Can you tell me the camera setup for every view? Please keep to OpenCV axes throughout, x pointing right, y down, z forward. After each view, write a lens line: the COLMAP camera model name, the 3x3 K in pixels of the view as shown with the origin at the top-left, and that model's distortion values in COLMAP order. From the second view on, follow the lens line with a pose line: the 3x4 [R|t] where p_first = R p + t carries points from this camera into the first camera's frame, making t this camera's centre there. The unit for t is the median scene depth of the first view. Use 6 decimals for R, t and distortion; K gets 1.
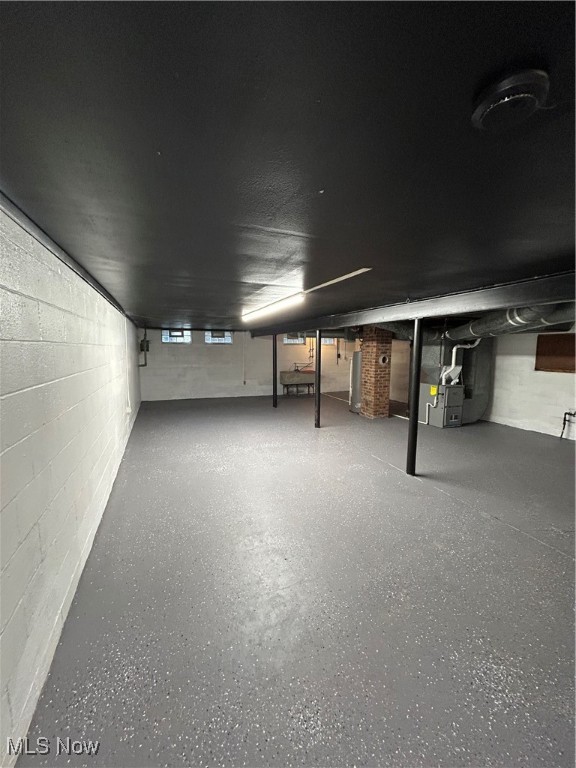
lens RADIAL K [[308.6, 0, 288.0], [0, 308.6, 384.0], [0, 0, 1]] dist [-0.001789, 0.000789]
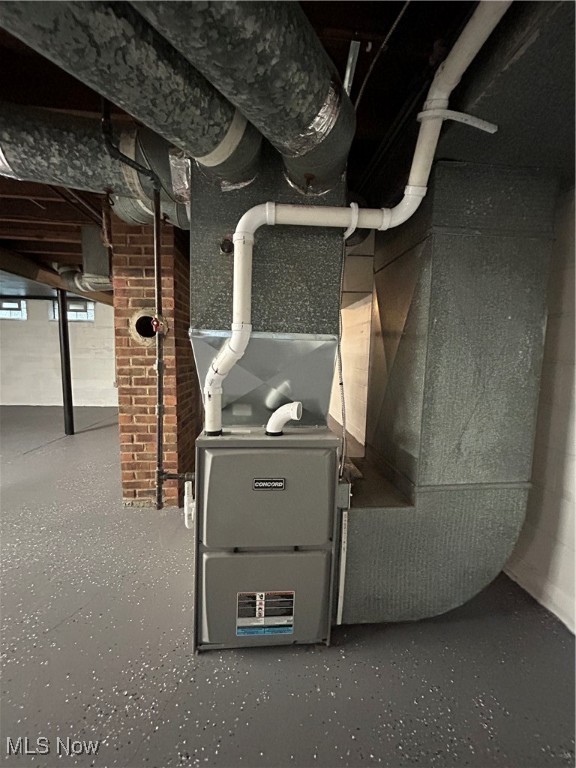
lens RADIAL K [[308.6, 0, 288.0], [0, 308.6, 384.0], [0, 0, 1]] dist [-0.001789, 0.000789]
pose [[0.954442, 0.044621, -0.295041, 0.567554], [-0.050973, 0.998604, -0.013872, -0.023249], [0.294010, 0.028279, 0.955384, 0.774475]]
